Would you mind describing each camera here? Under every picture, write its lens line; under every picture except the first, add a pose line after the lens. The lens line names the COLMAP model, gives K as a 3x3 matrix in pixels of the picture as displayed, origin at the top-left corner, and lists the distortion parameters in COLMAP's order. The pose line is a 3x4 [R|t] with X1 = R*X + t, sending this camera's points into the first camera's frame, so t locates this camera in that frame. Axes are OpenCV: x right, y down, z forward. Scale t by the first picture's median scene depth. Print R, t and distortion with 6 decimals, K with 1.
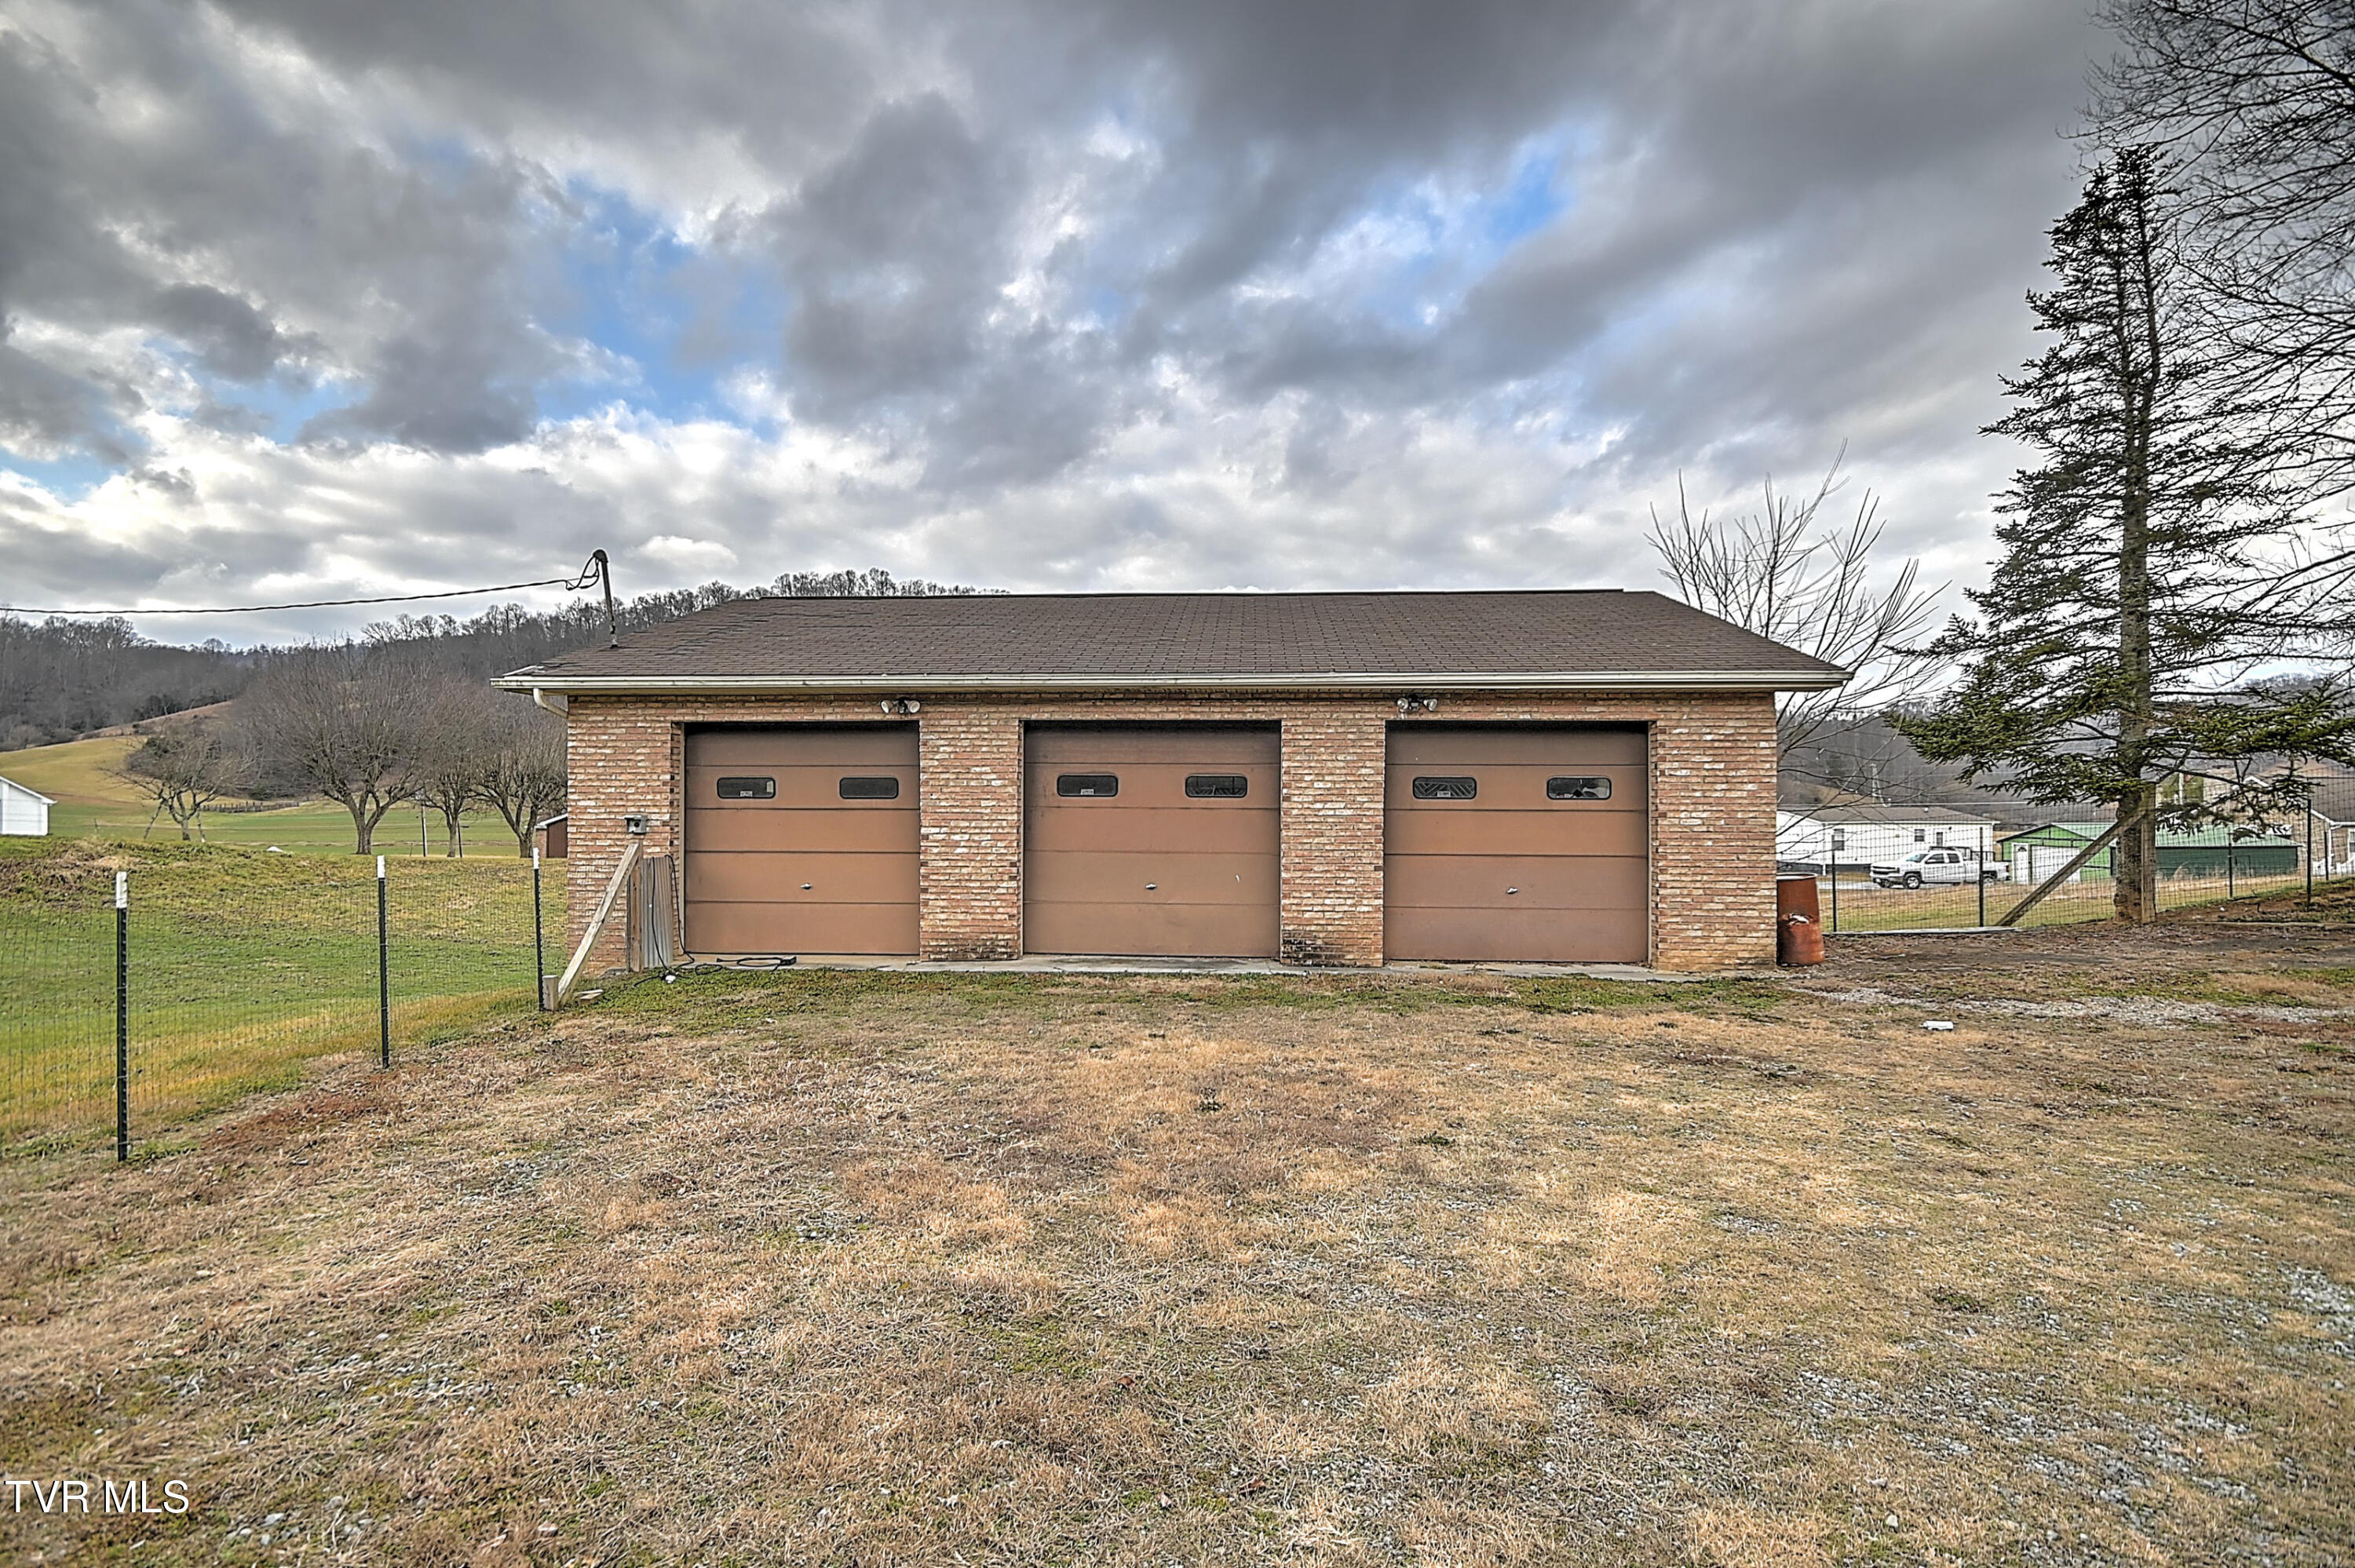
lens RADIAL K [[1117.6, 0, 1176.9], [0, 1117.6, 797.4], [0, 0, 1]] dist [-0.002003, -0.000355]
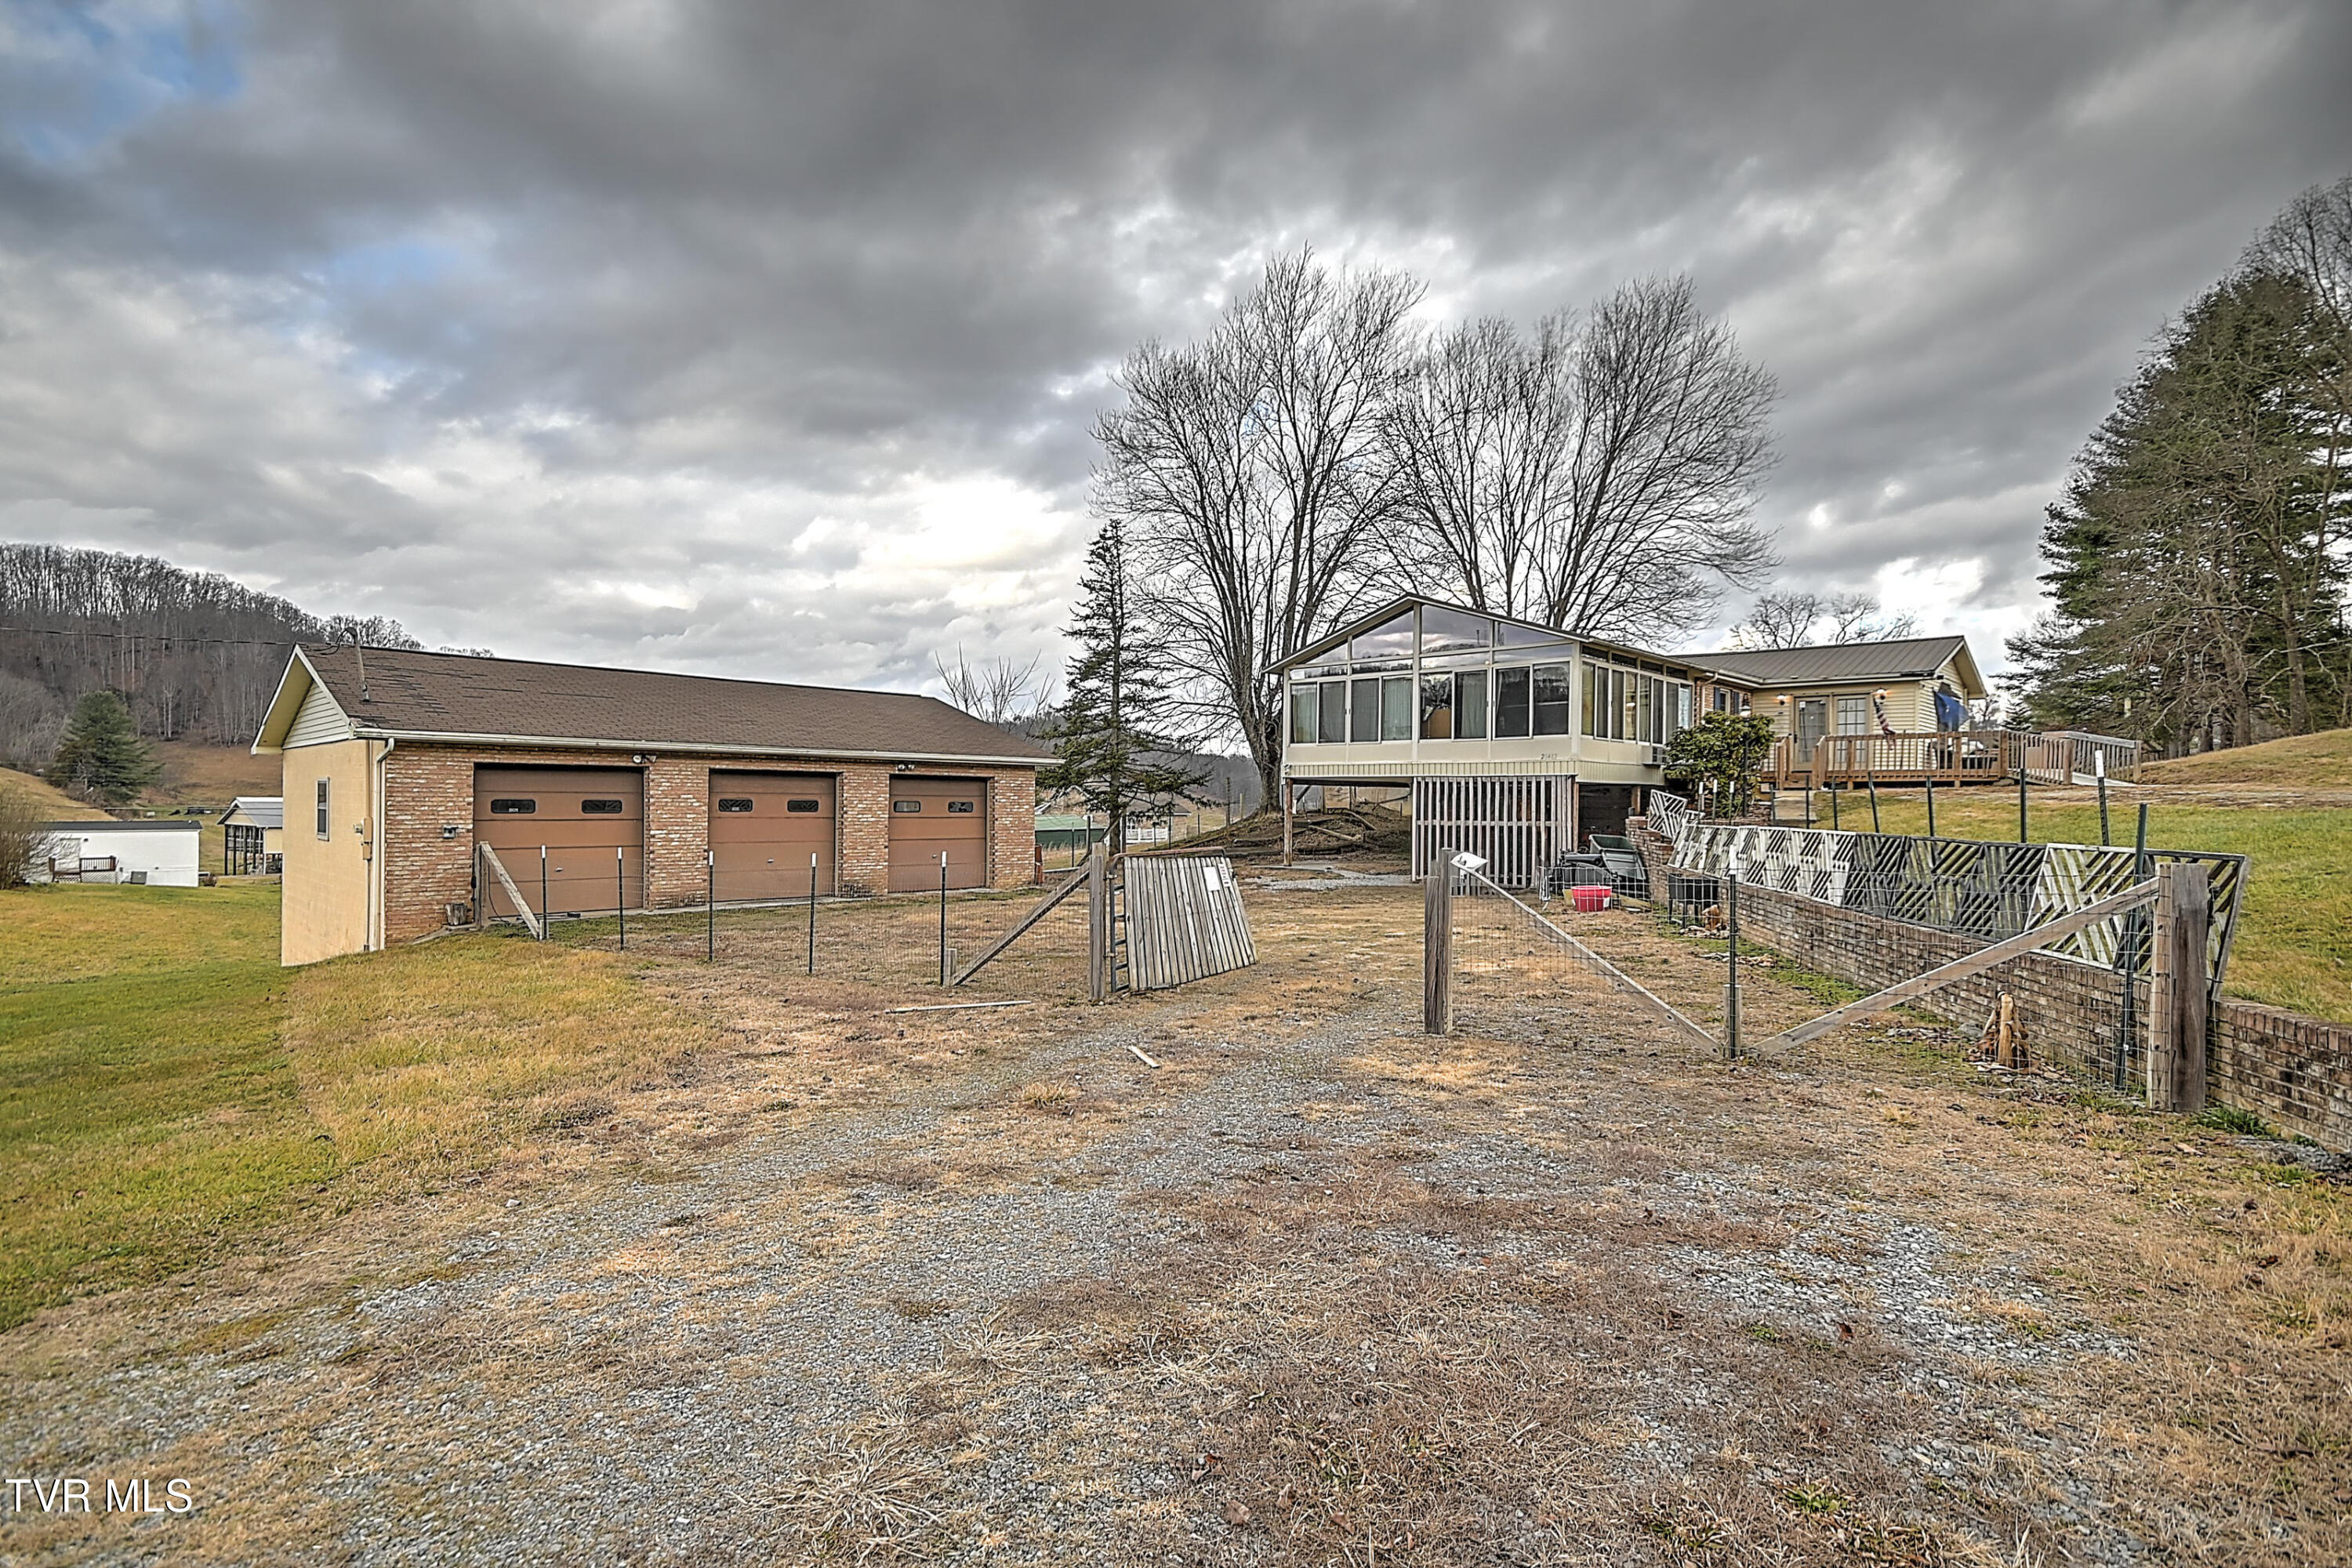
lens RADIAL K [[1116.4, 0, 1175.2], [0, 1116.4, 792.9], [0, 0, 1]] dist [-0.002003, -0.000355]
pose [[0.646726, 0.008537, 0.762675, -0.985311], [0.003150, 0.999899, -0.013864, -0.003764], [-0.762716, 0.011368, 0.646634, -0.682785]]
